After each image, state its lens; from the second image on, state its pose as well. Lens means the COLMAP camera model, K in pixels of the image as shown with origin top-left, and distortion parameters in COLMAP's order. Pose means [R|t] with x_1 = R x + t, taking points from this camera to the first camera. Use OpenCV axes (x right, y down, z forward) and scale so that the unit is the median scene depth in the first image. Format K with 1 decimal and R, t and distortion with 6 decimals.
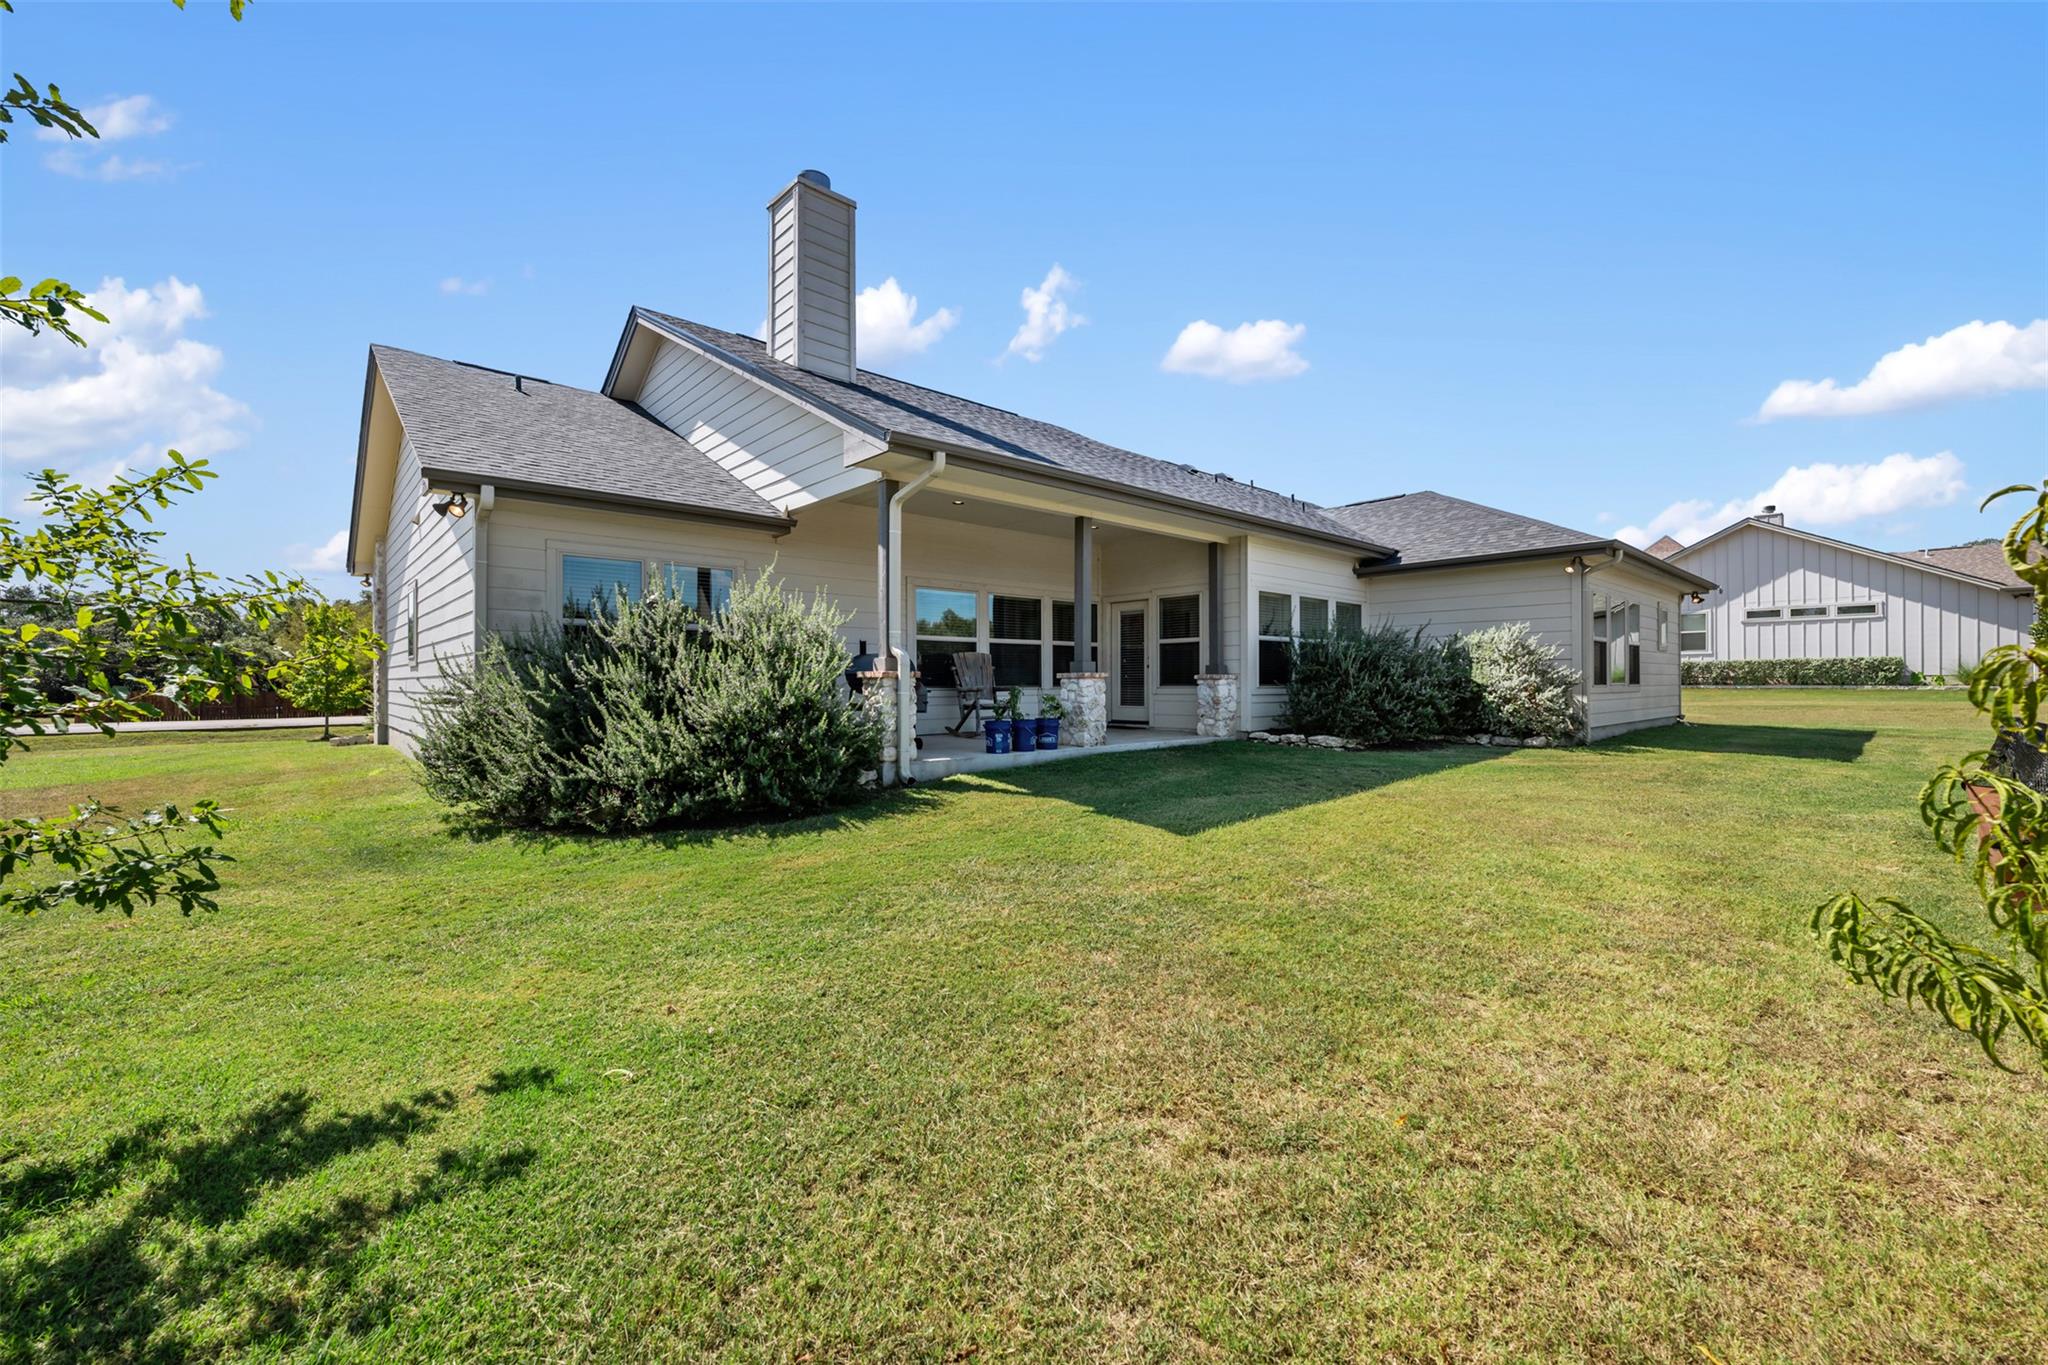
lens RADIAL K [[811.1, 0, 1029.8], [0, 811.1, 678.2], [0, 0, 1]] dist [-0.001777, 0.000354]
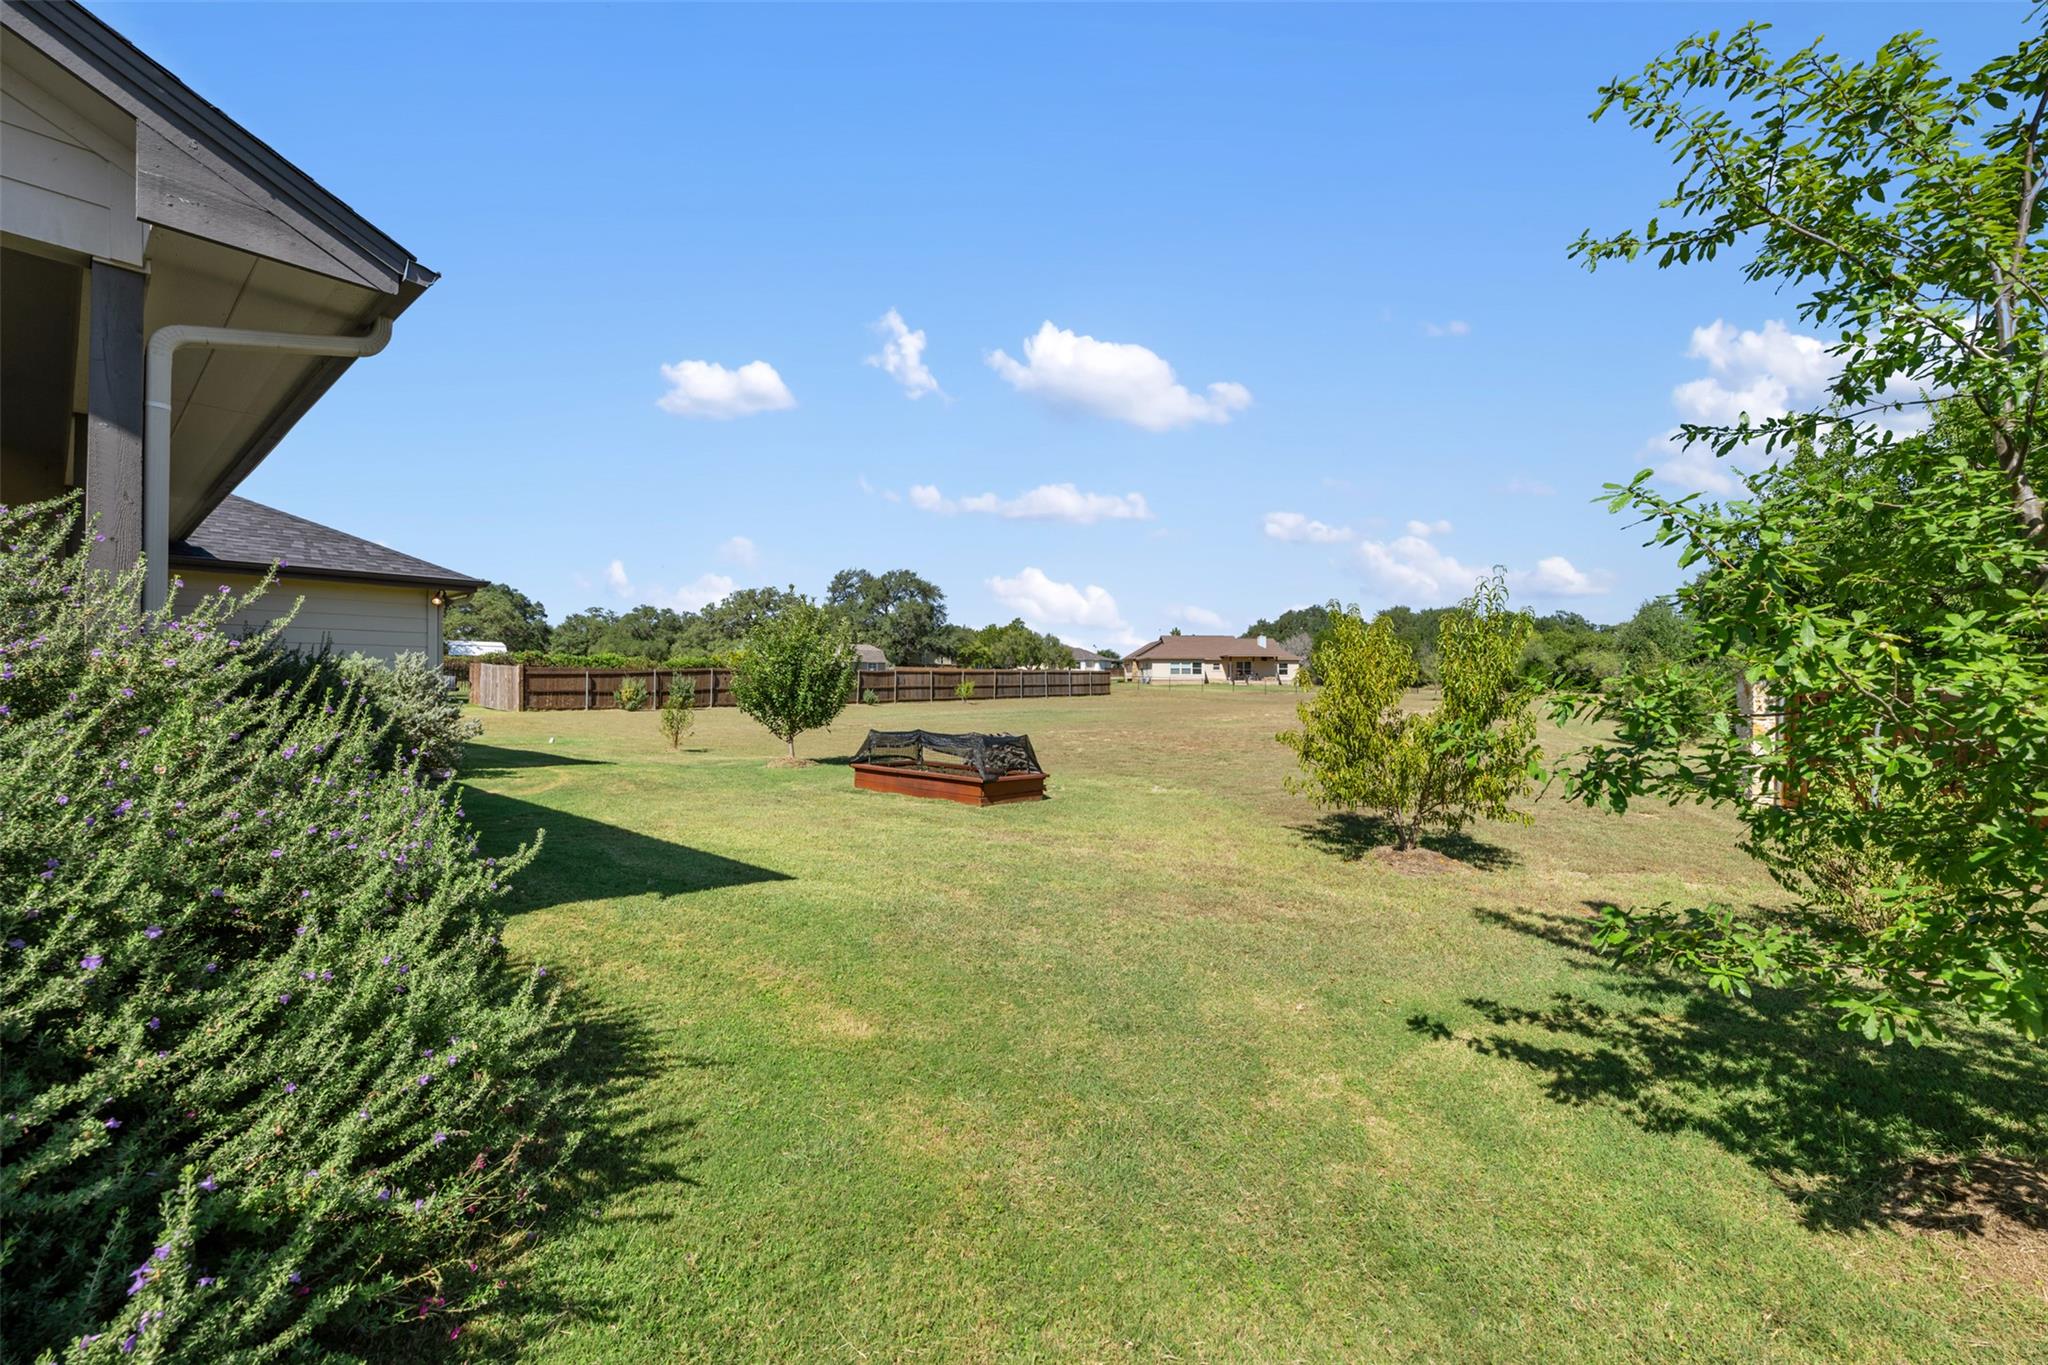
lens RADIAL K [[811.1, 0, 1014.2], [0, 811.1, 695.5], [0, 0, 1]] dist [-0.001777, 0.000354]
pose [[-0.124950, -0.004455, 0.992153, -0.629248], [0.000604, 0.999989, 0.004566, -0.034571], [-0.992163, 0.001169, -0.124946, 0.610980]]
